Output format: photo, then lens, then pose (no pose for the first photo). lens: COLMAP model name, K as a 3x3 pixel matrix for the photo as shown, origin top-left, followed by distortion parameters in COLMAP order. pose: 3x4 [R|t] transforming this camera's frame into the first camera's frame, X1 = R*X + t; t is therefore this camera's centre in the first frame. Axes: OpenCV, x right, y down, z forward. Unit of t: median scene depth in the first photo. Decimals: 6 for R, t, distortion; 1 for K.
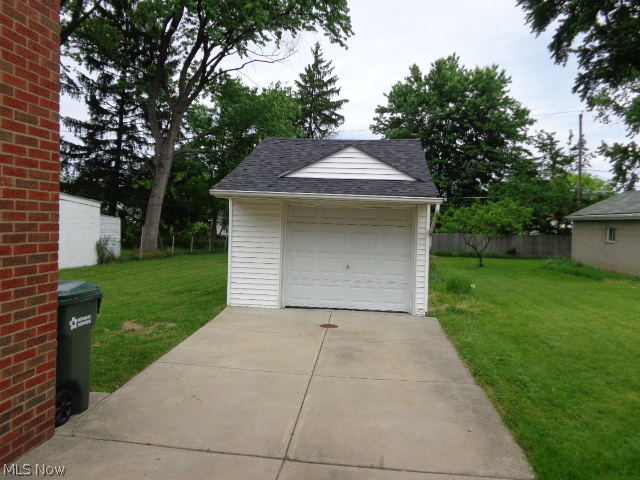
lens RADIAL K [[485.1, 0, 317.0], [0, 485.1, 240.6], [0, 0, 1]] dist [-0.002749, 0.000395]
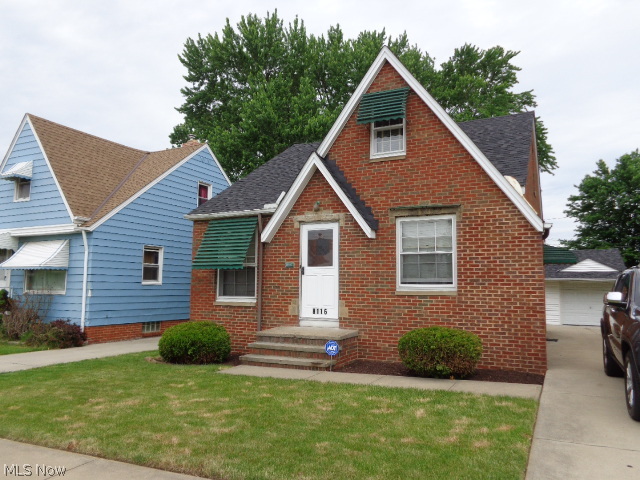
lens RADIAL K [[485.1, 0, 322.1], [0, 485.1, 239.6], [0, 0, 1]] dist [-0.002749, 0.000395]
pose [[0.944841, -0.055520, -0.322789, -0.101309], [0.006395, 0.988468, -0.151298, 0.018797], [0.327467, 0.140888, 0.934300, -0.437645]]
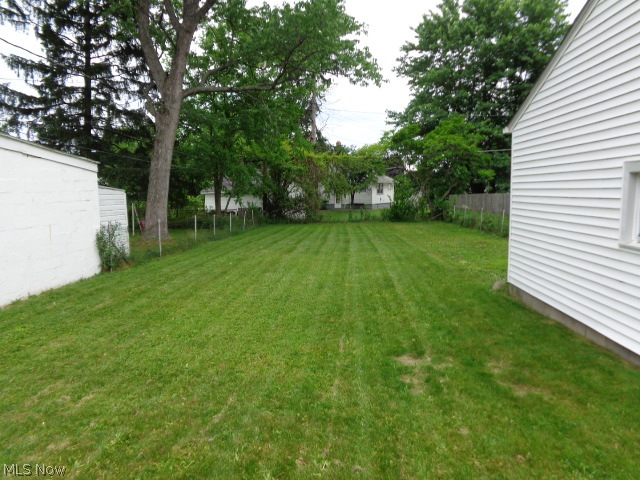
lens RADIAL K [[485.1, 0, 321.7], [0, 485.1, 238.3], [0, 0, 1]] dist [-0.002749, 0.000395]
pose [[0.994854, -0.058646, 0.082621, -0.132252], [0.053523, 0.996583, 0.062911, -0.007232], [-0.086029, -0.058165, 0.994593, 0.228574]]
